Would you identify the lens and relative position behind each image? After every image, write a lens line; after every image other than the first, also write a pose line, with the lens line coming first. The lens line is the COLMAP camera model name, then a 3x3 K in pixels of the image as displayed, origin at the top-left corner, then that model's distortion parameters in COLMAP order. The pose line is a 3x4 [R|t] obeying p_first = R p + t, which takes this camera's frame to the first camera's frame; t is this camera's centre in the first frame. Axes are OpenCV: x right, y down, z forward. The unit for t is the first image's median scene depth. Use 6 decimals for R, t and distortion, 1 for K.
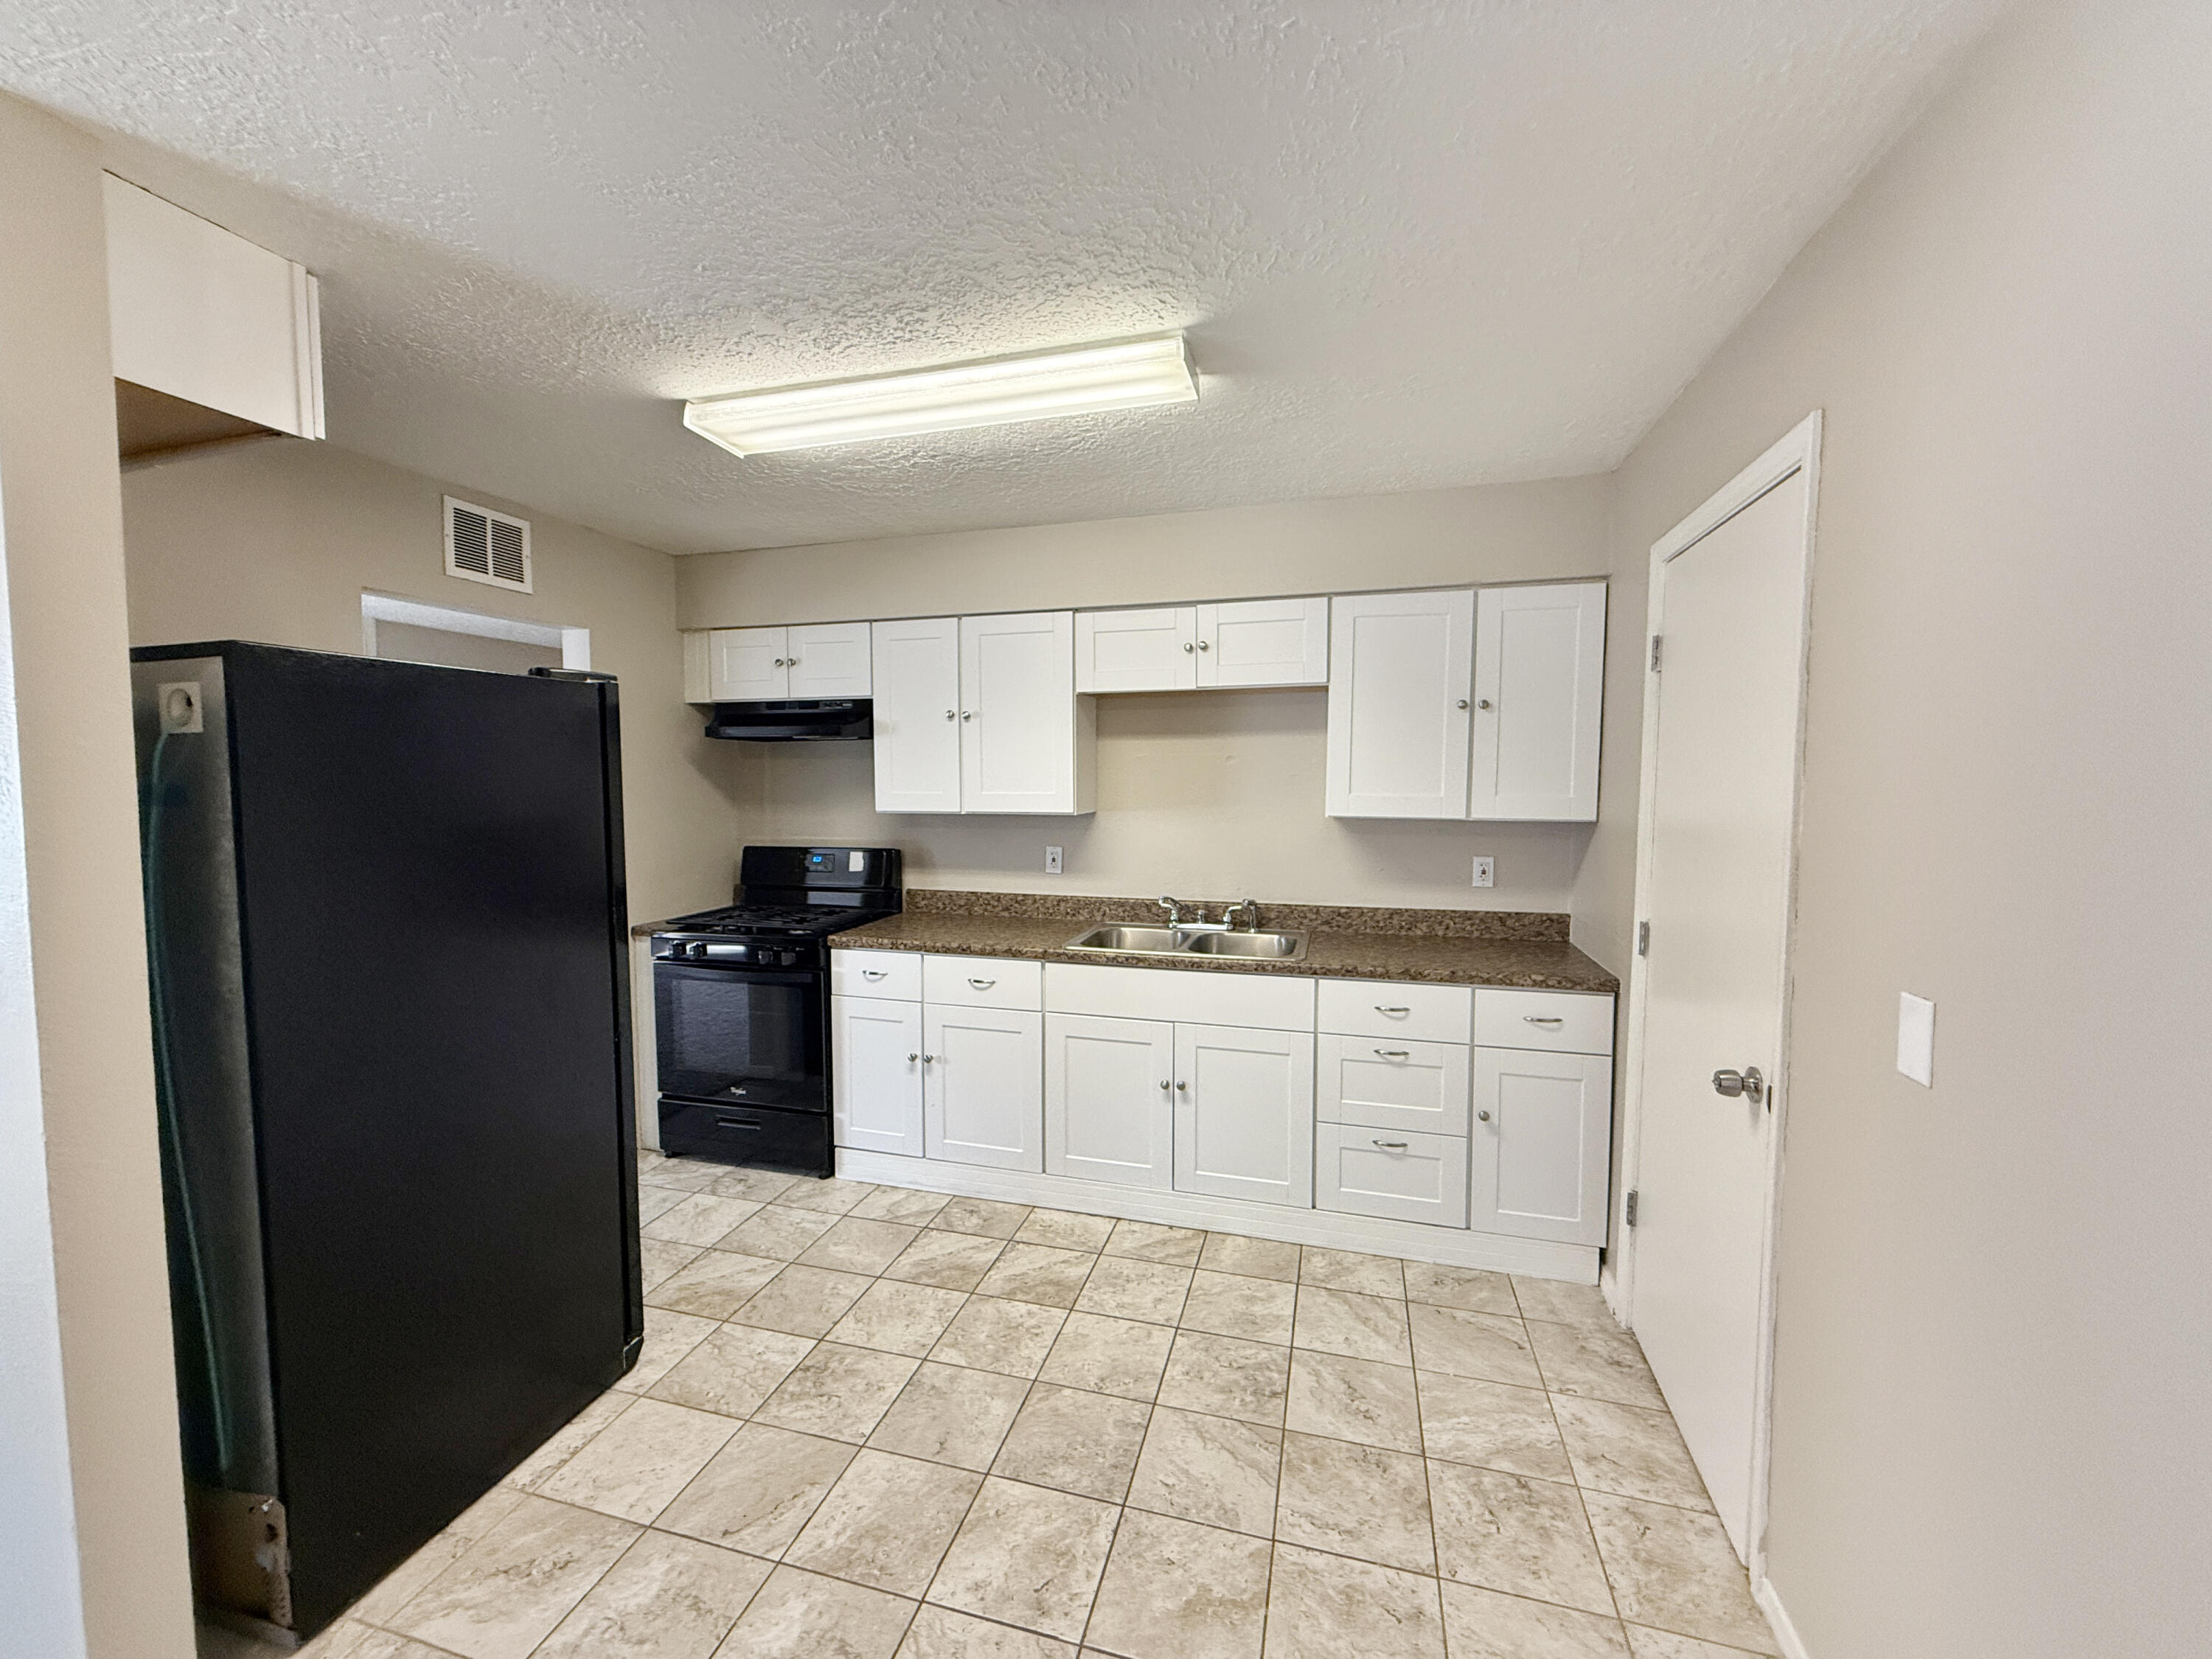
lens RADIAL K [[878.0, 0, 1096.1], [0, 878.0, 831.3], [0, 0, 1]] dist [-0.000500, 0.000019]
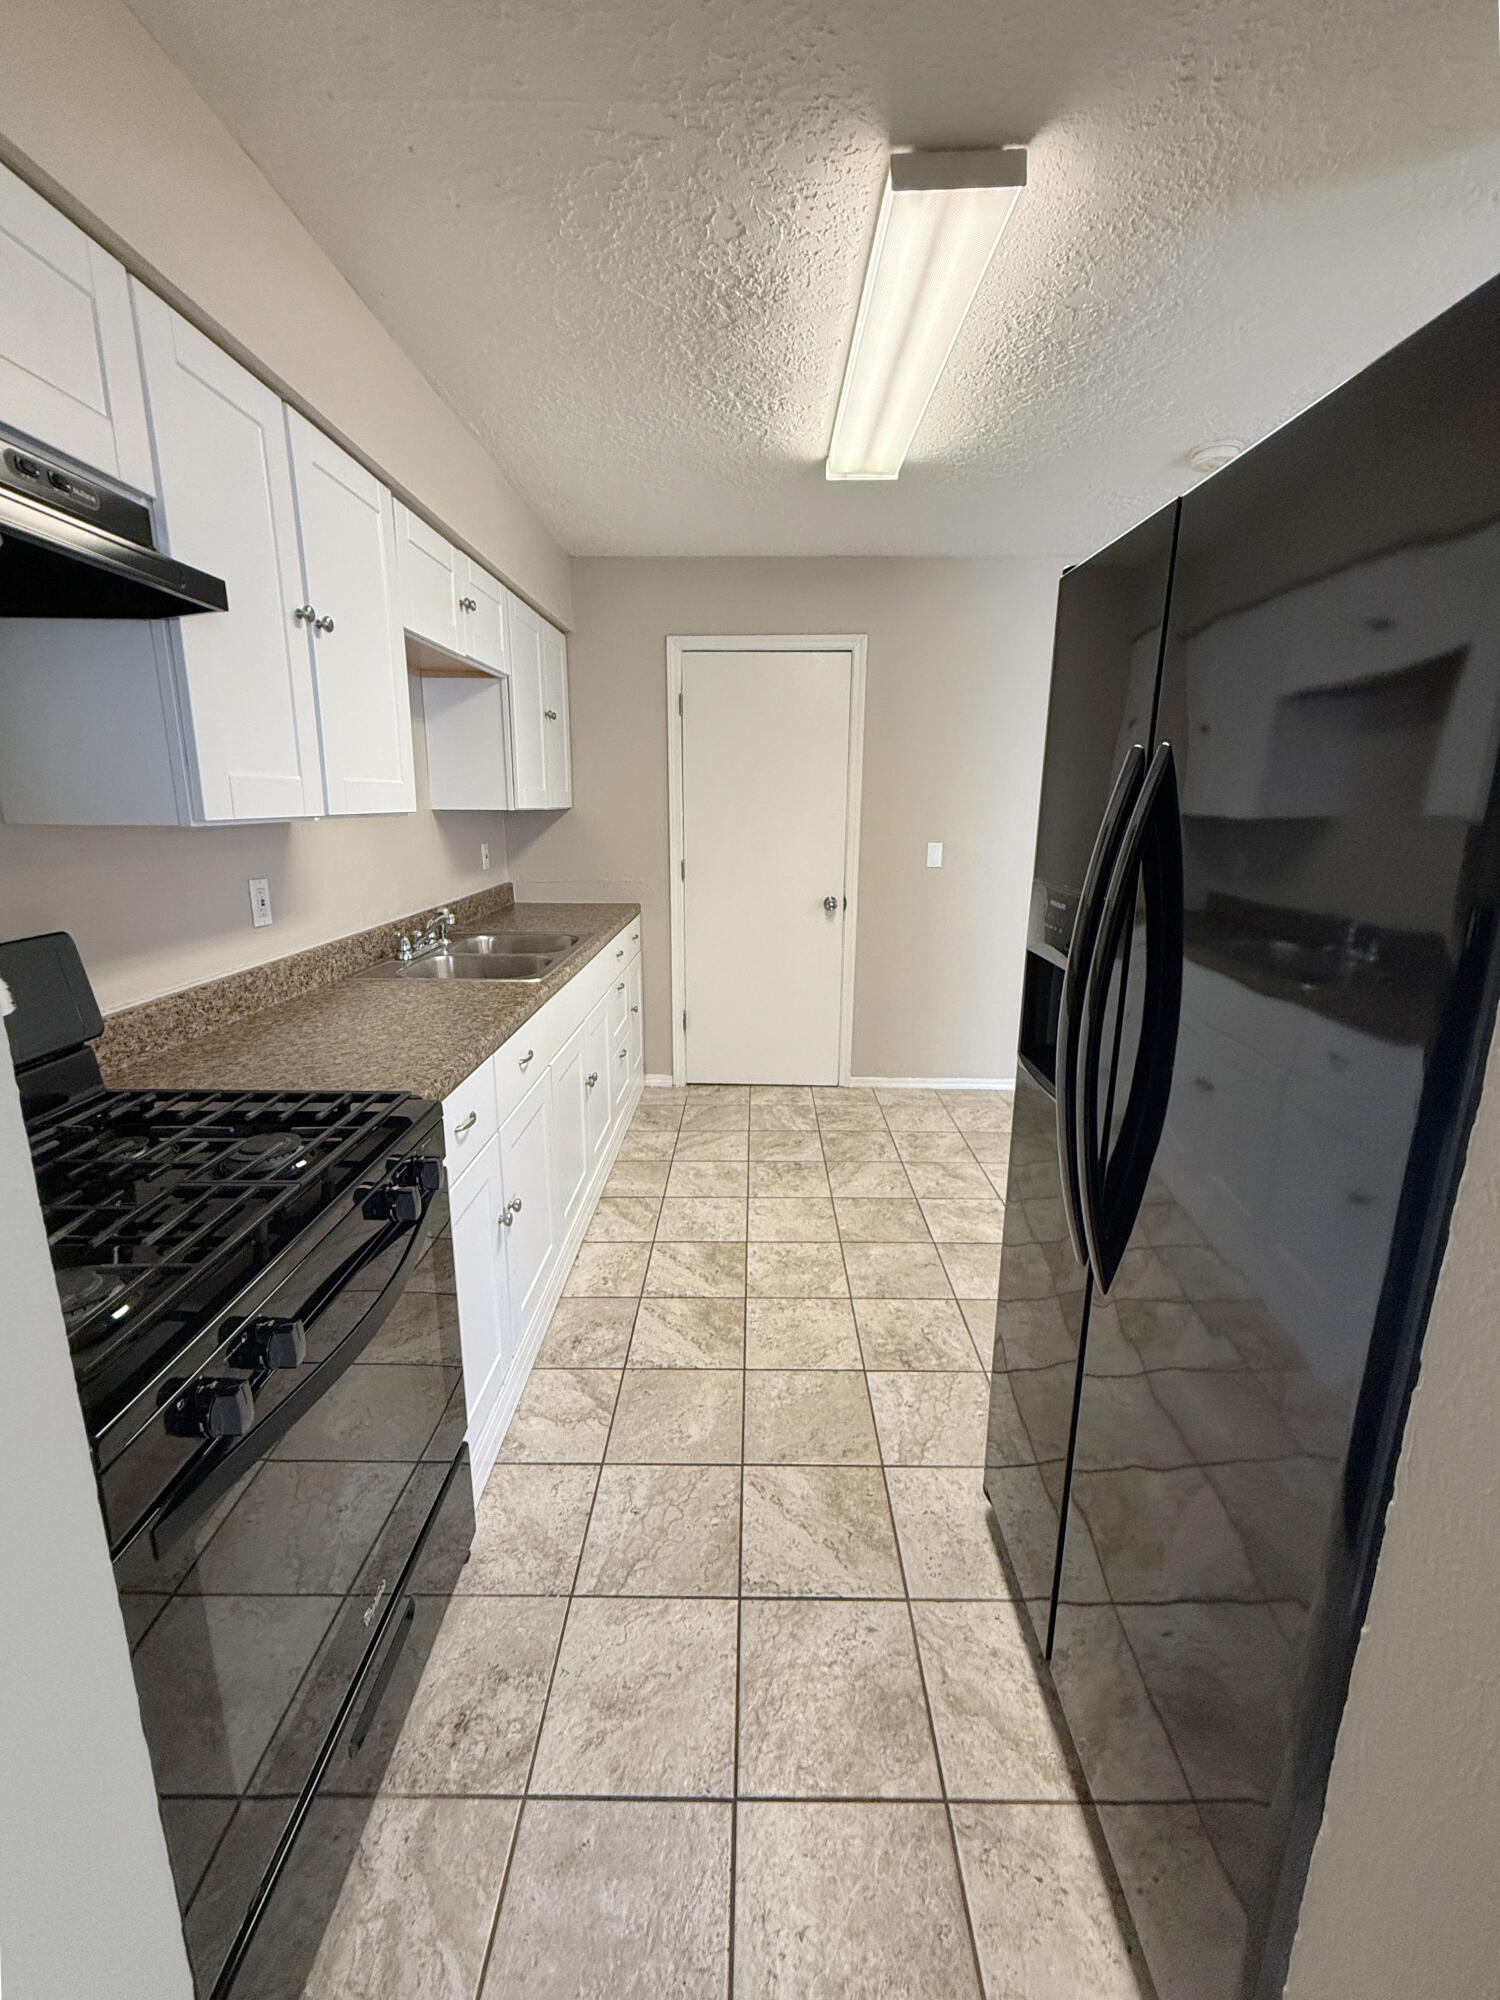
lens RADIAL K [[820.2, 0, 750.4], [0, 820.2, 990.3], [0, 0, 1]] dist [0.000350, 0.000048]
pose [[-0.266988, -0.218129, 0.938689, -0.895654], [0.059086, 0.968509, 0.241864, -0.032178], [-0.961887, 0.120038, -0.245692, 1.130474]]
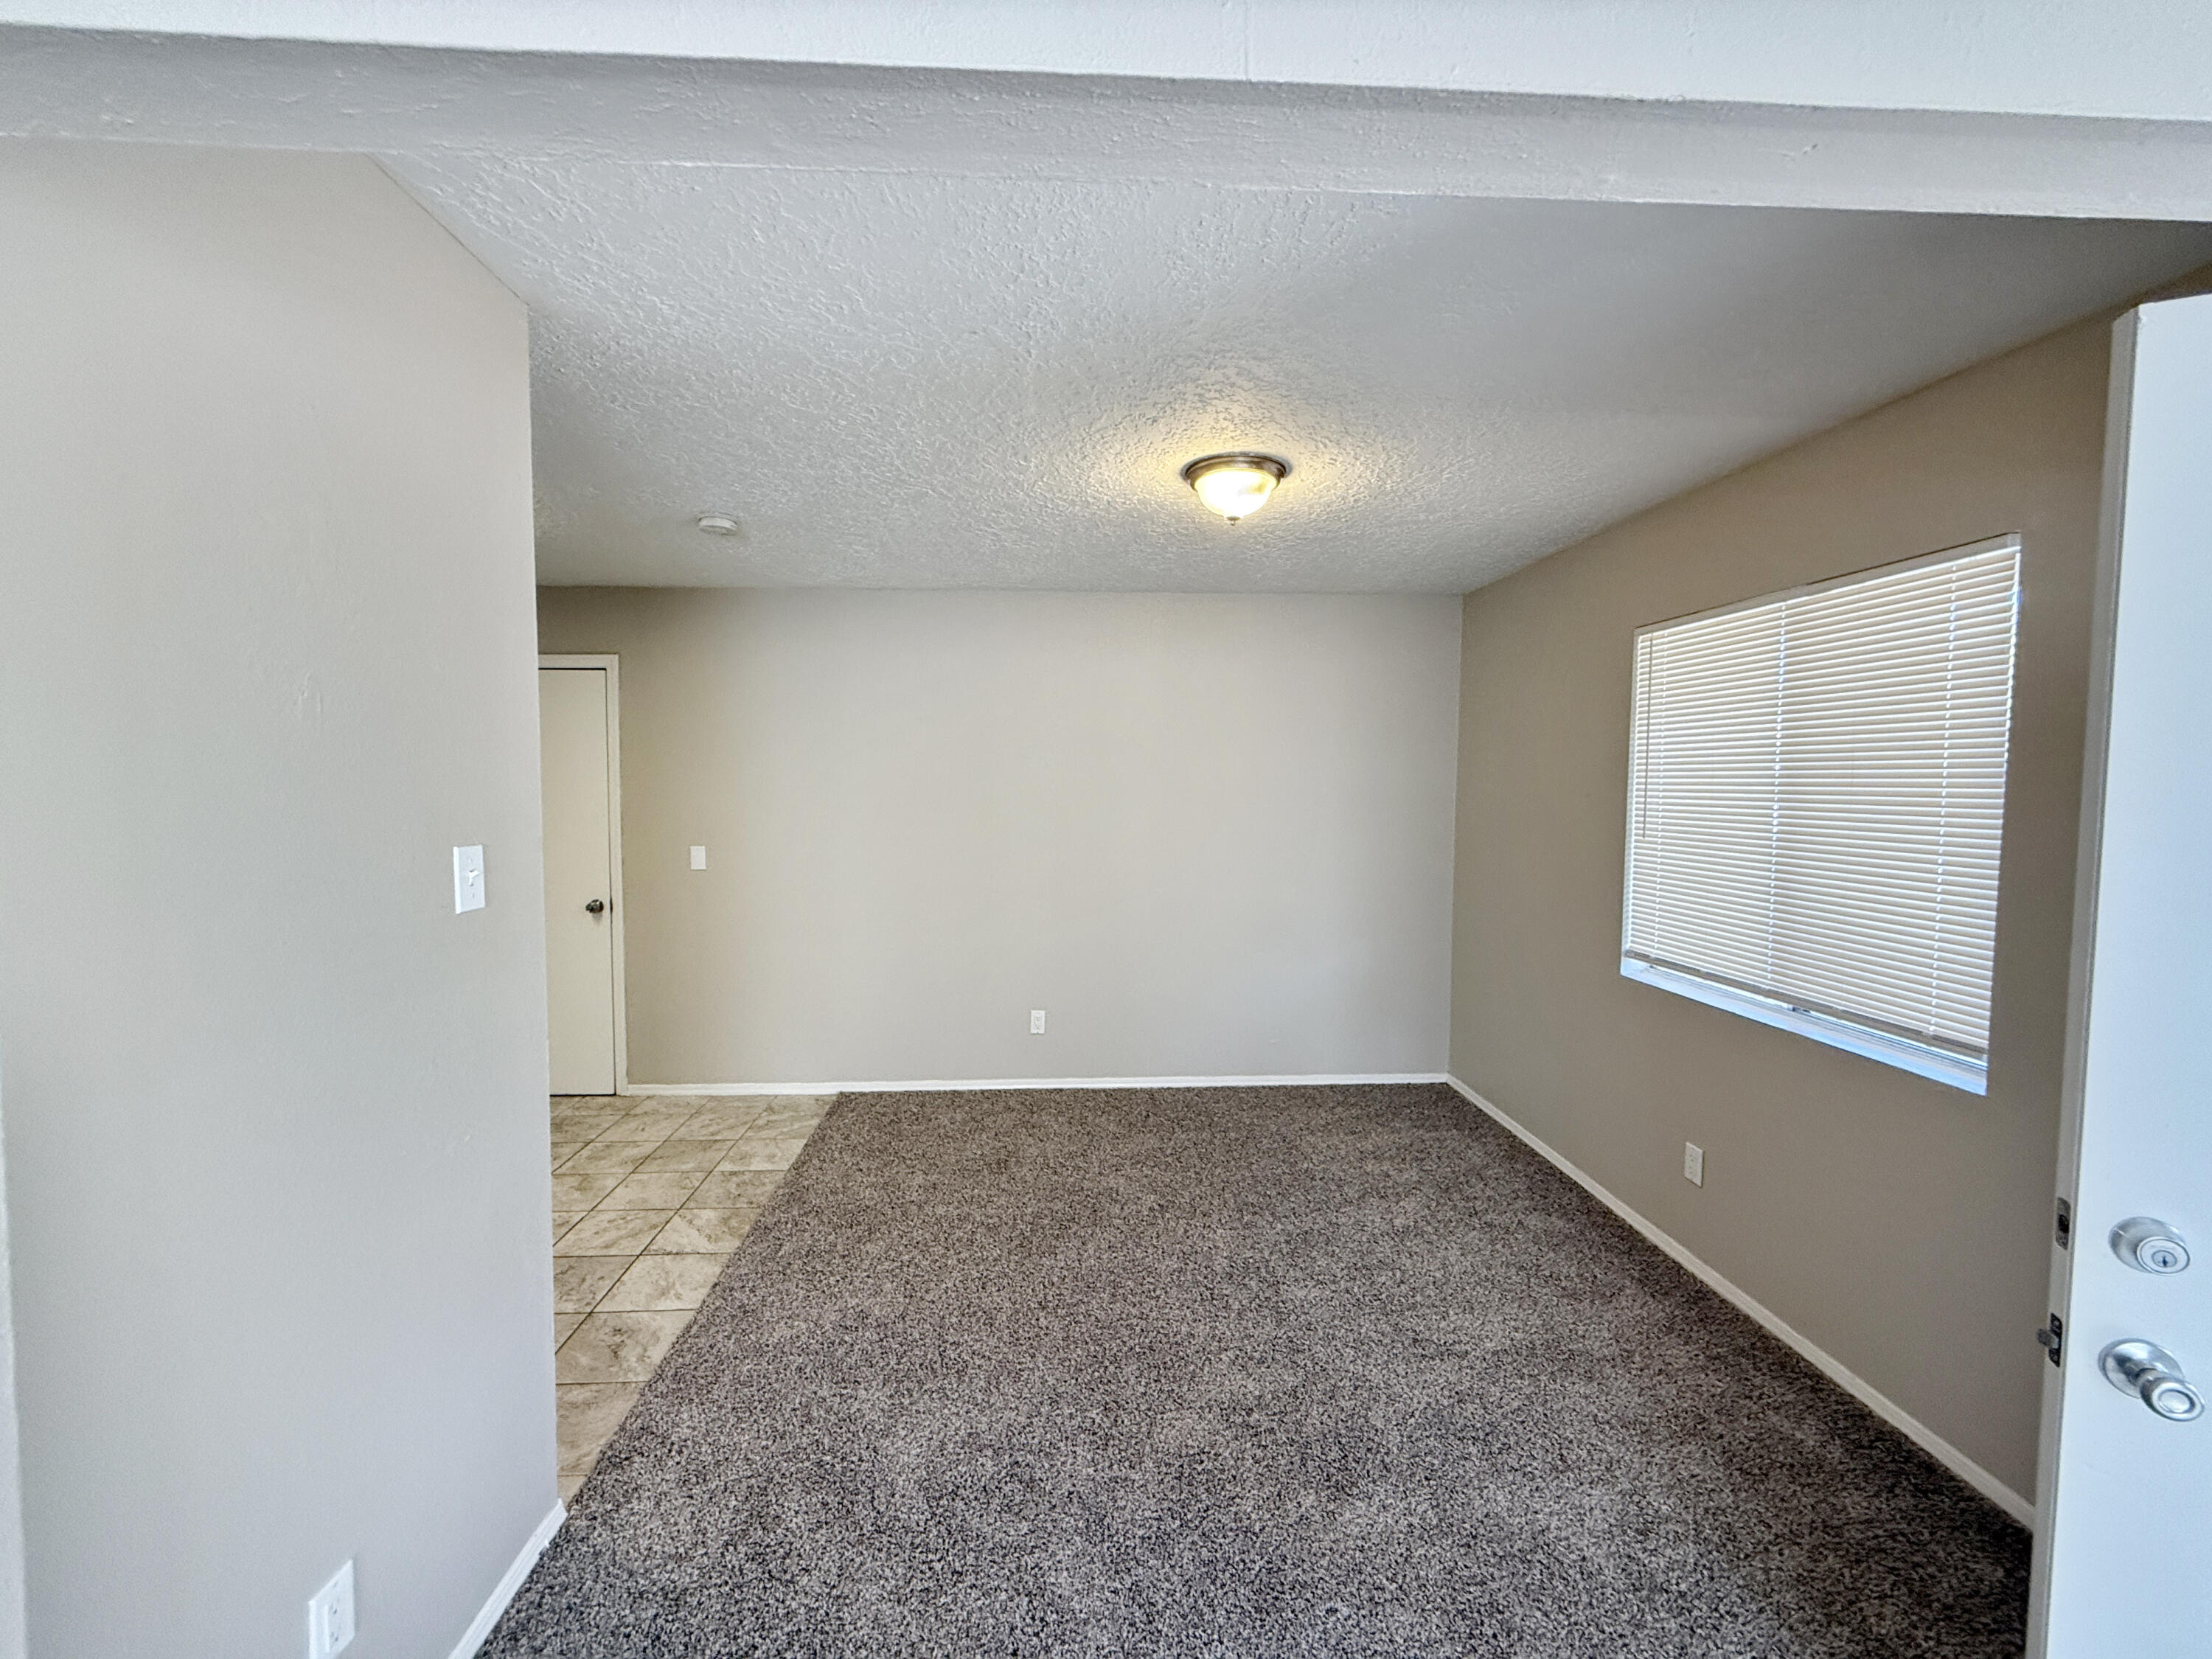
lens RADIAL K [[878.0, 0, 1096.1], [0, 878.0, 831.3], [0, 0, 1]] dist [-0.000500, 0.000019]
pose [[-0.327674, -0.049555, 0.943491, -1.293716], [0.058038, 0.995682, 0.072453, -0.015411], [-0.943007, 0.078499, -0.323382, 0.275343]]
